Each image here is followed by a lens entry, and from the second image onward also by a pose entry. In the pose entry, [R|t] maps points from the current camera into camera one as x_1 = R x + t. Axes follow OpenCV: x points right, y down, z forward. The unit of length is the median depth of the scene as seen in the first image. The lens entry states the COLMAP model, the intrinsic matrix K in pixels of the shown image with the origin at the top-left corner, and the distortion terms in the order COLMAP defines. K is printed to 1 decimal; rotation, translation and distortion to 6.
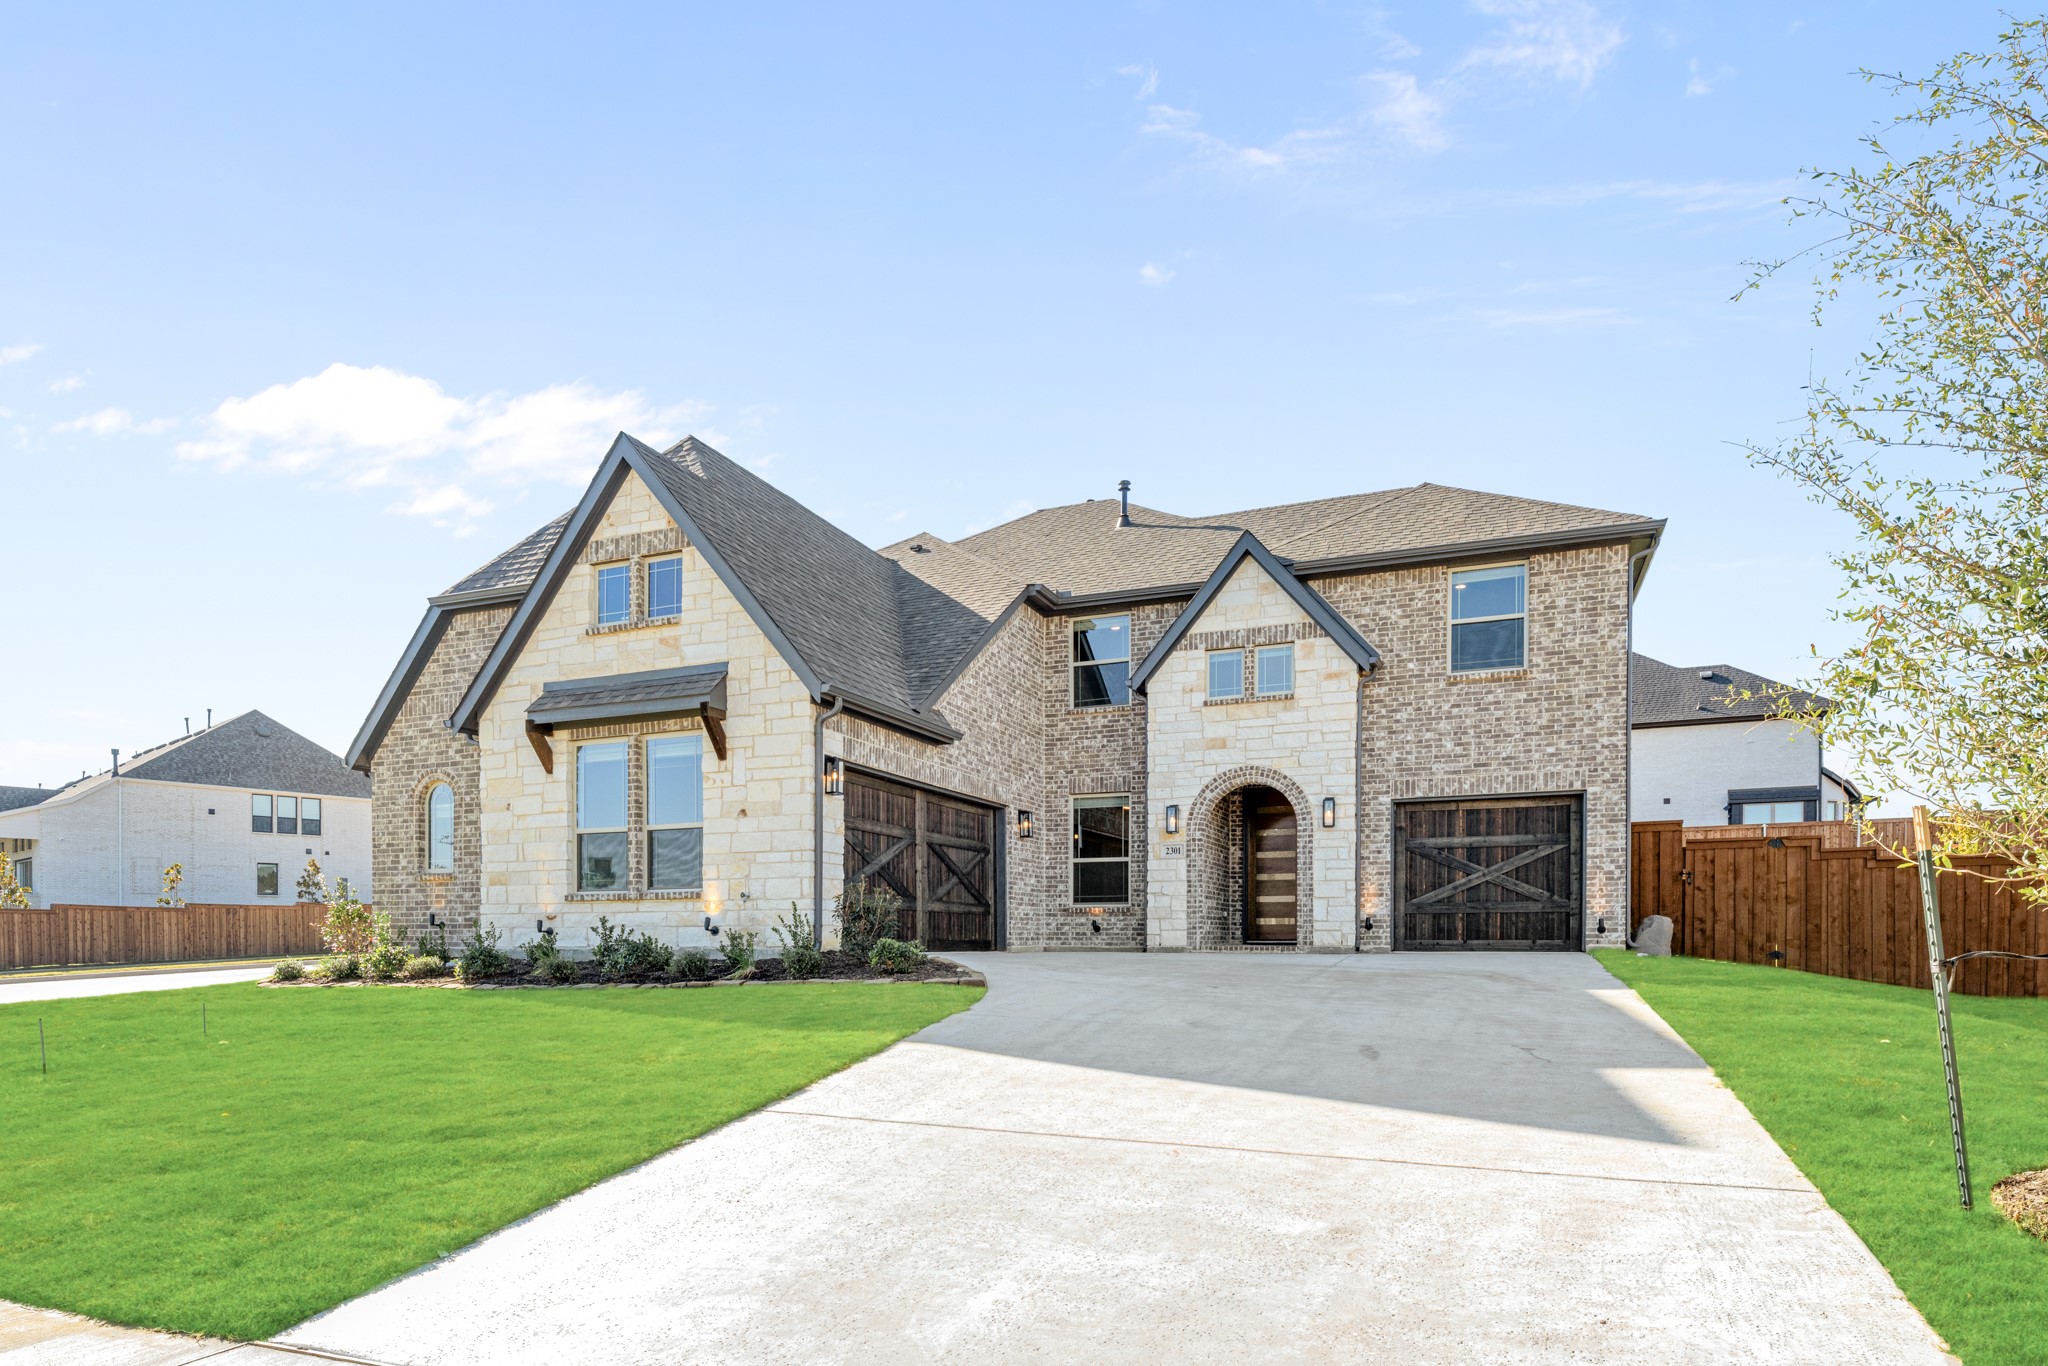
lens RADIAL K [[895.5, 0, 1018.3], [0, 895.5, 733.6], [0, 0, 1]] dist [-0.002501, -0.000295]
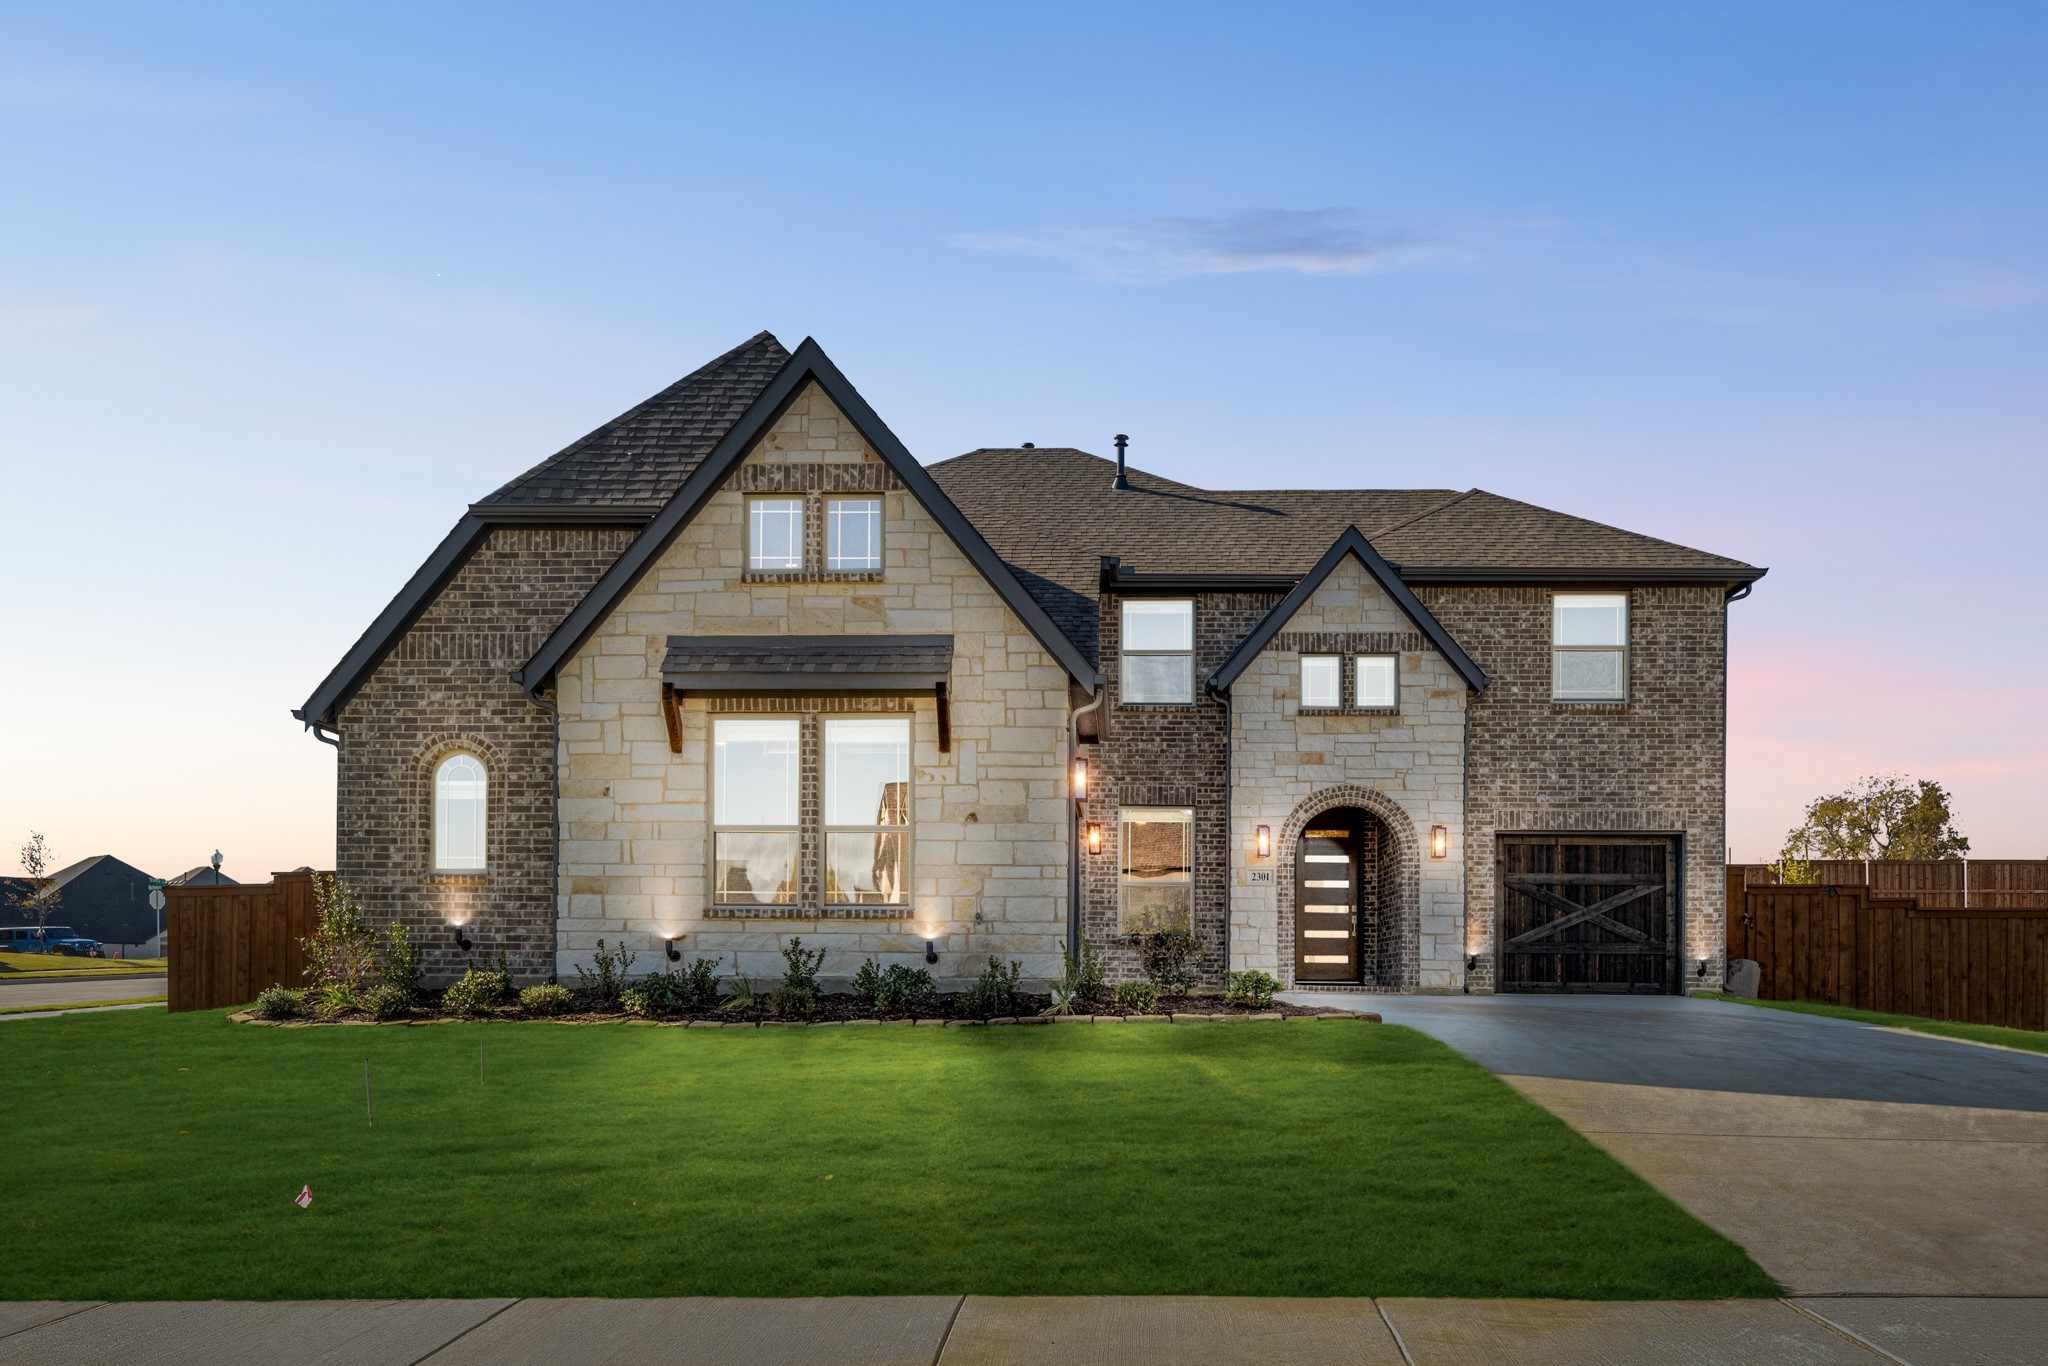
lens RADIAL K [[1142.4, 0, 1025.2], [0, 1142.4, 682.7], [0, 0, 1]] dist [-0.003549, -0.000026]
pose [[0.963897, 0.078870, 0.254327, -0.398968], [-0.071286, 0.996697, -0.038915, 0.000695], [-0.256556, 0.019380, 0.966335, -0.035786]]
